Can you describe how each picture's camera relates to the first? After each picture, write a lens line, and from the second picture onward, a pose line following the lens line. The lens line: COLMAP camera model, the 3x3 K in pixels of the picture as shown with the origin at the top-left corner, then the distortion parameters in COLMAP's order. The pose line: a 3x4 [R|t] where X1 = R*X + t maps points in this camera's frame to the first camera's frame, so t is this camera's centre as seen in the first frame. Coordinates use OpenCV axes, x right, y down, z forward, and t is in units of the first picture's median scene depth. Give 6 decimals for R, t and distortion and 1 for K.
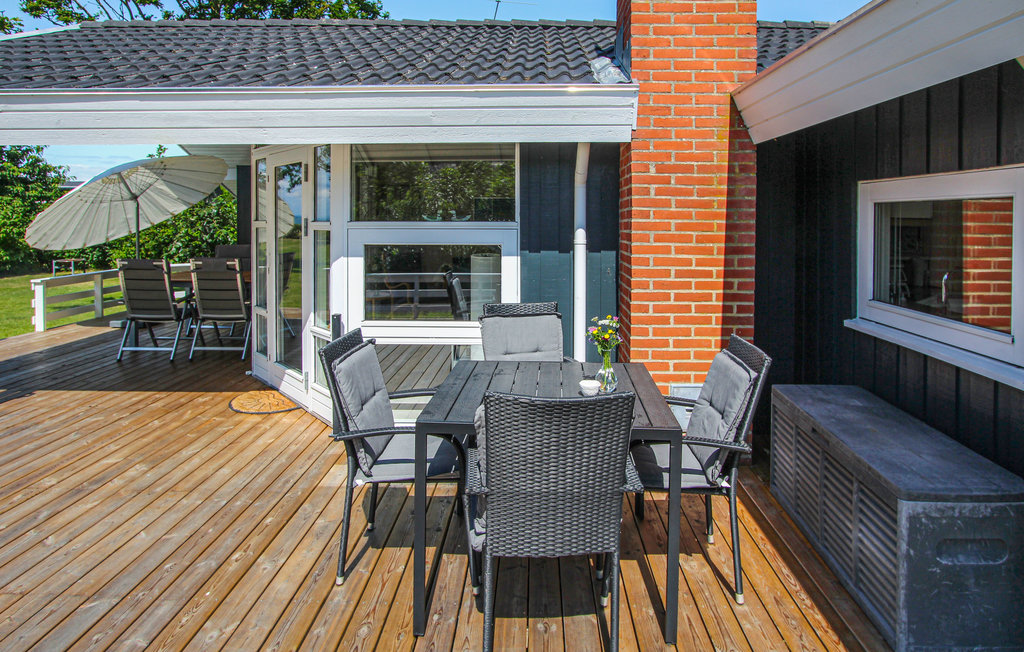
lens RADIAL K [[590.4, 0, 518.8], [0, 590.4, 233.3], [0, 0, 1]] dist [-0.000858, -0.000123]
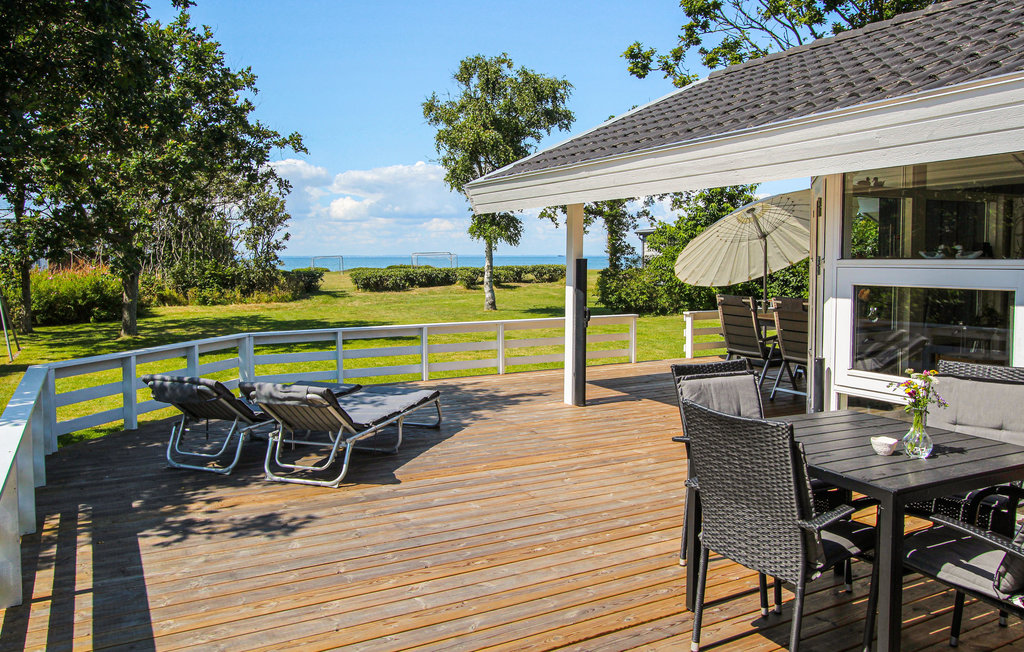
lens RADIAL K [[765.9, 0, 517.3], [0, 765.9, 321.1], [0, 0, 1]] dist [-0.004993, 0.001382]
pose [[0.510029, 0.070586, -0.857256, 0.293061], [-0.022253, 0.997376, 0.068884, 0.003253], [0.859869, -0.016056, 0.510261, -0.021087]]
